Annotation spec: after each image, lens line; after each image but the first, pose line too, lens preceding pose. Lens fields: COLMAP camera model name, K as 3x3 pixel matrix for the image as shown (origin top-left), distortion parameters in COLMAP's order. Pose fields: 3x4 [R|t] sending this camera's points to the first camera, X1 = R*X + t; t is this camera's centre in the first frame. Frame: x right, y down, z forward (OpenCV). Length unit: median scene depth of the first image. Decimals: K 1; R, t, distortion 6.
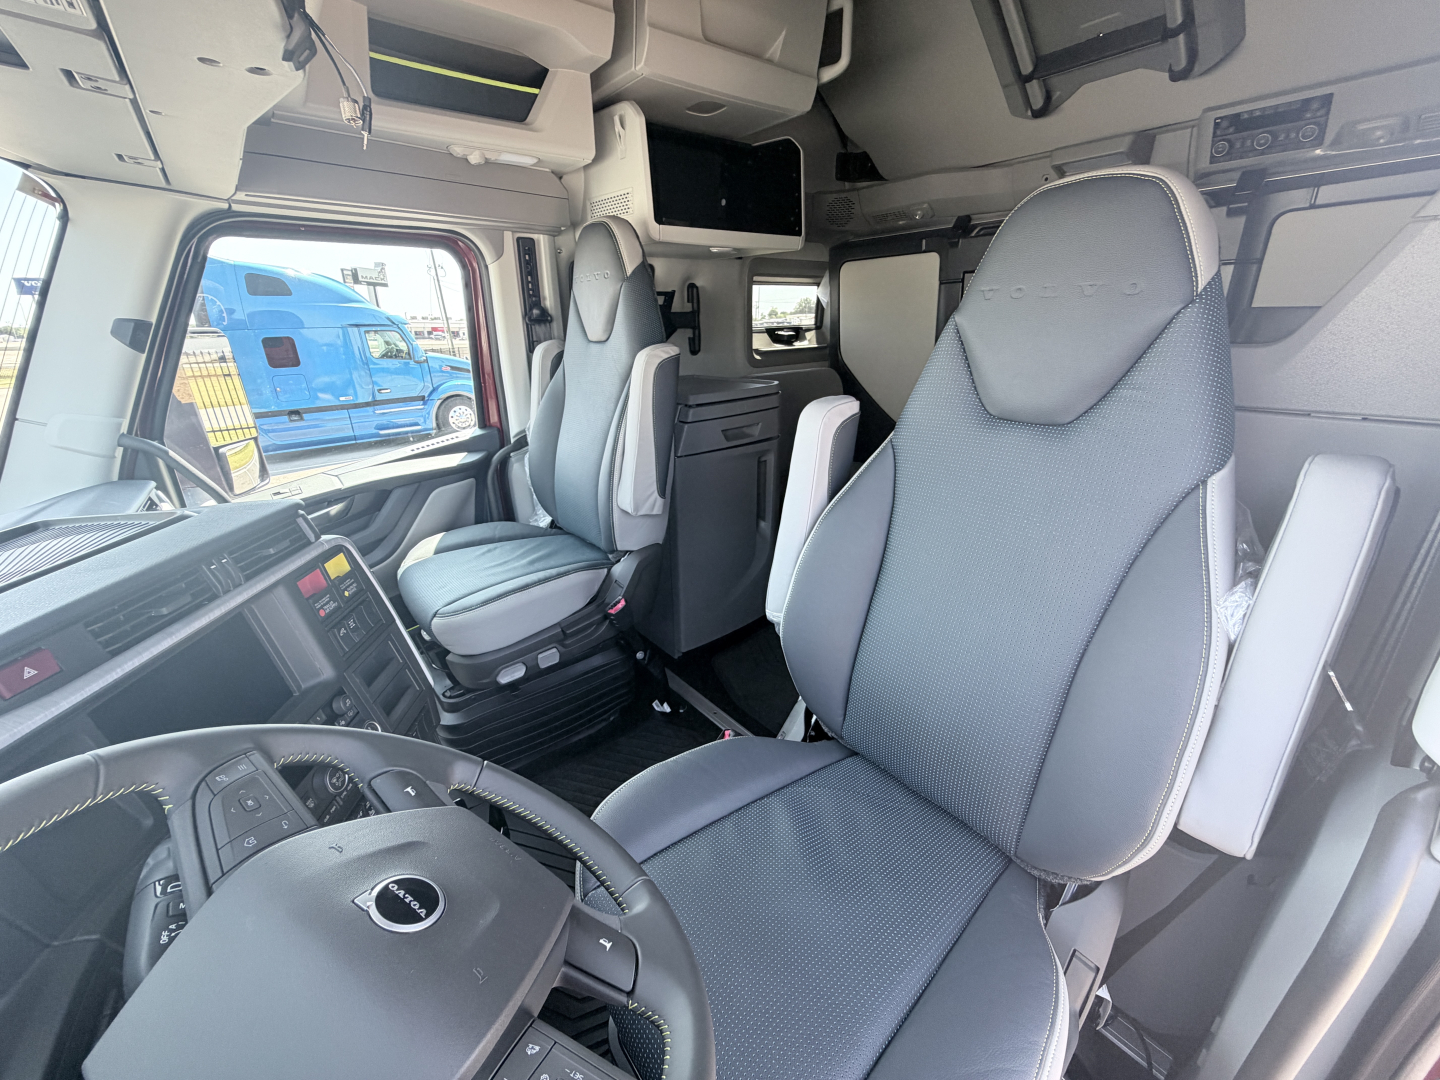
lens RADIAL K [[571.4, 0, 720.0], [0, 571.4, 540.0], [0, 0, 1]] dist [0.003138, -0.000820]
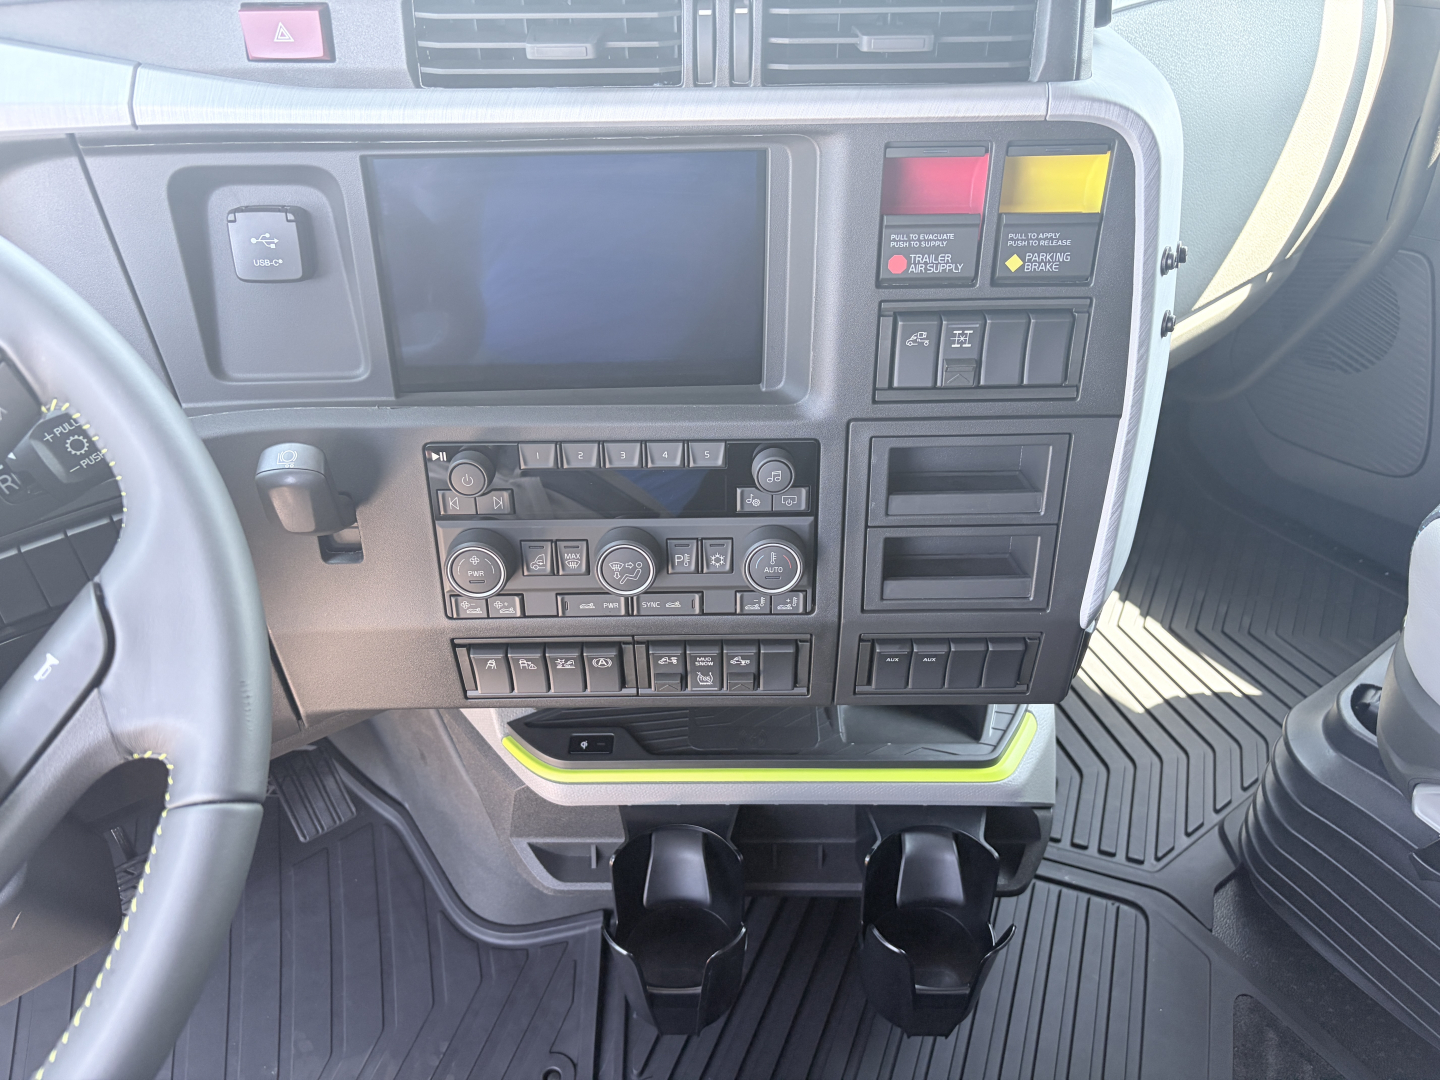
lens RADIAL K [[1101.4, 0, 720.0], [0, 1101.4, 540.0], [0, 0, 1]] dist [0.010770, -0.006753]
pose [[-0.055750, 0.682809, -0.728466, -0.038971], [-0.342000, 0.672405, 0.656435, -0.182206], [0.938045, 0.285731, 0.196034, 0.788053]]
